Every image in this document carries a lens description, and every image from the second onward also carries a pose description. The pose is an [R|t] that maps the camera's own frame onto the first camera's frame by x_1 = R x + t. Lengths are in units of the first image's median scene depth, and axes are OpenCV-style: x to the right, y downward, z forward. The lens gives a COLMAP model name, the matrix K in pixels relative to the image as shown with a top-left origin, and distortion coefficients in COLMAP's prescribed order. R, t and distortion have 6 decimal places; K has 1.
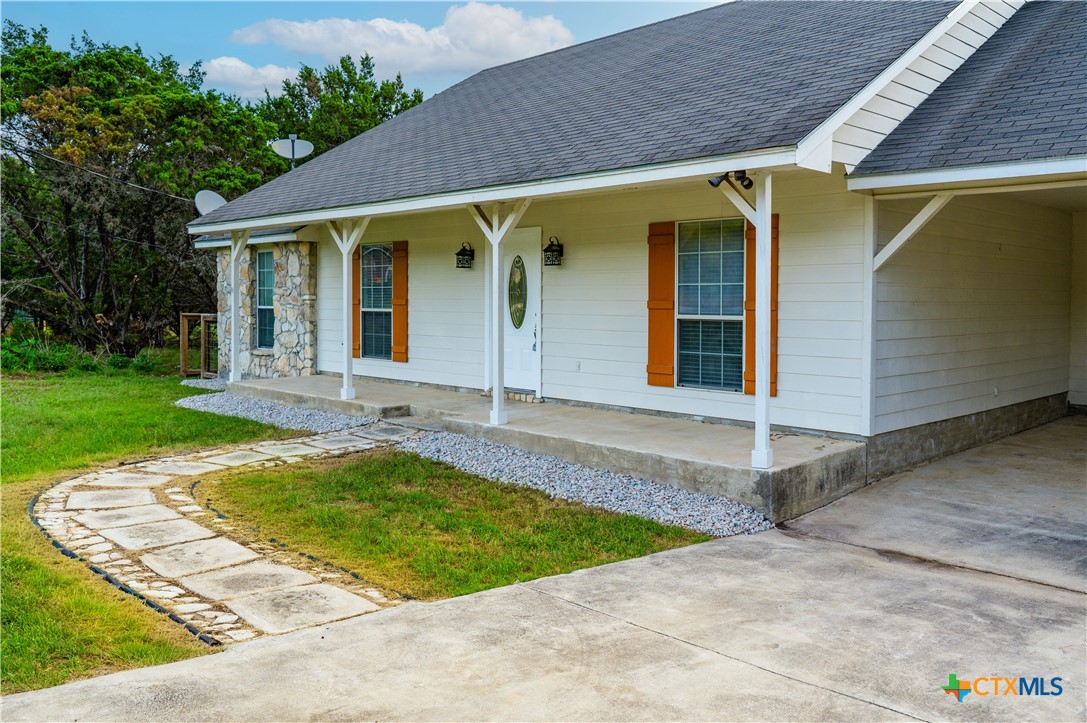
lens RADIAL K [[874.1, 0, 560.4], [0, 874.1, 325.9], [0, 0, 1]] dist [-0.012186, -0.003330]
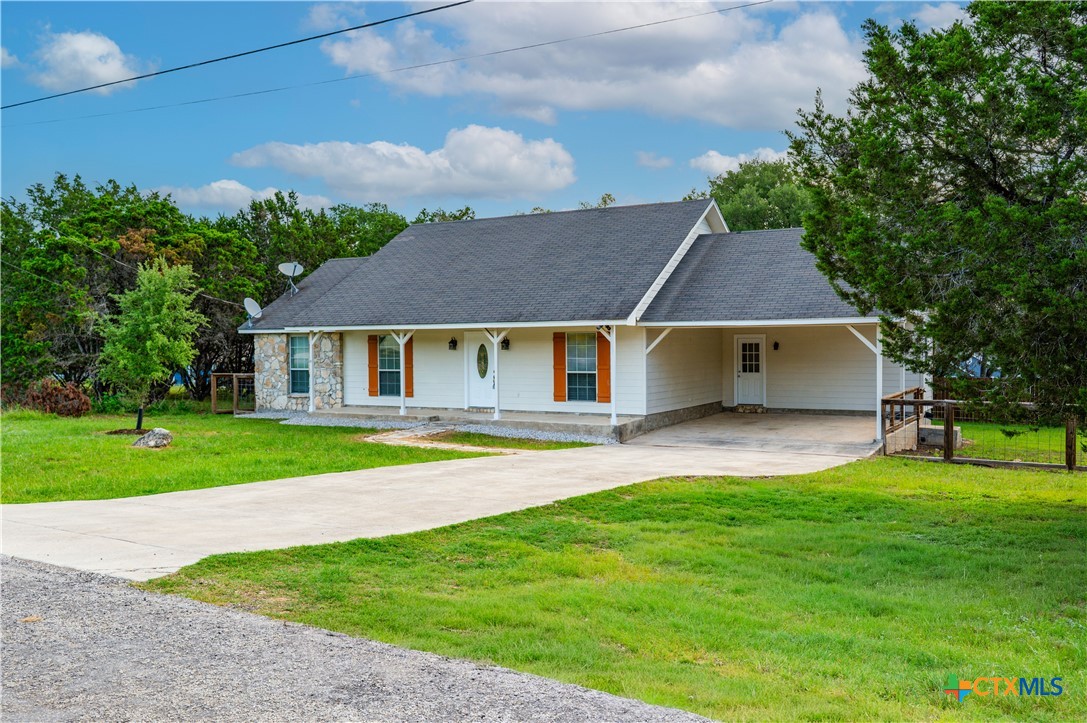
lens RADIAL K [[874.1, 0, 544.7], [0, 874.1, 360.5], [0, 0, 1]] dist [-0.012186, -0.003330]
pose [[0.960527, -0.019996, 0.277467, -0.524574], [0.022692, 0.999721, -0.006510, -0.024666], [-0.277259, 0.012549, 0.960713, -1.145955]]
